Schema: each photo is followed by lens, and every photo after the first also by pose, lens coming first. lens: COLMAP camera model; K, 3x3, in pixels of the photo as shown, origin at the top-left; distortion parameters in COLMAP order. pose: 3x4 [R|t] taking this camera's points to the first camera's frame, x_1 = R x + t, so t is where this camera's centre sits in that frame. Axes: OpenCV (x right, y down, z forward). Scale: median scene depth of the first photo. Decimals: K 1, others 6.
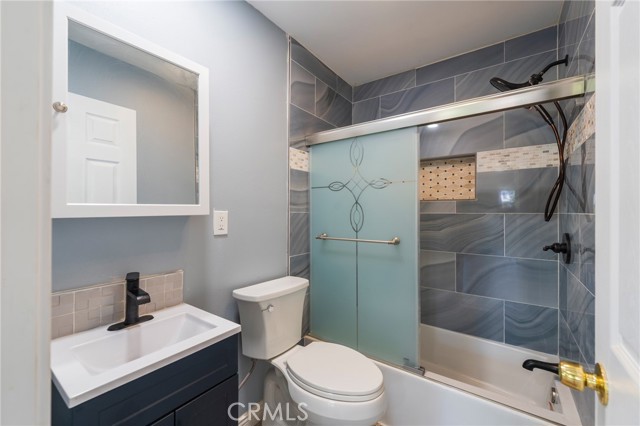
lens RADIAL K [[258.3, 0, 320.0], [0, 258.3, 213.0], [0, 0, 1]] dist [-0.000782, -0.000049]
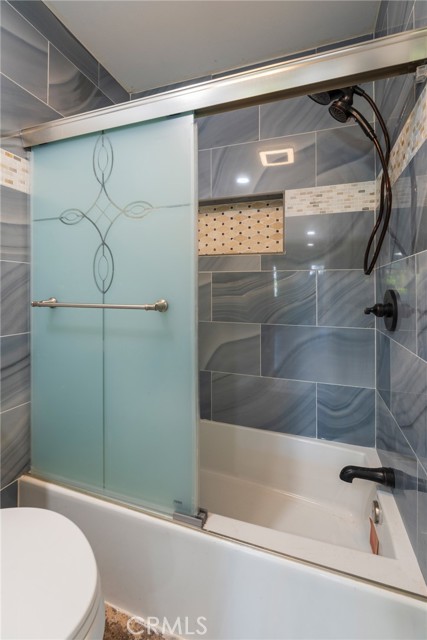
lens RADIAL K [[278.5, 0, 217.3], [0, 278.5, 286.5], [0, 0, 1]] dist [-0.000112, -0.000092]
pose [[0.958568, 0.003445, 0.284844, 0.193393], [-0.001101, 0.999964, -0.008388, 0.058240], [-0.284863, 0.007727, 0.958537, 0.287848]]
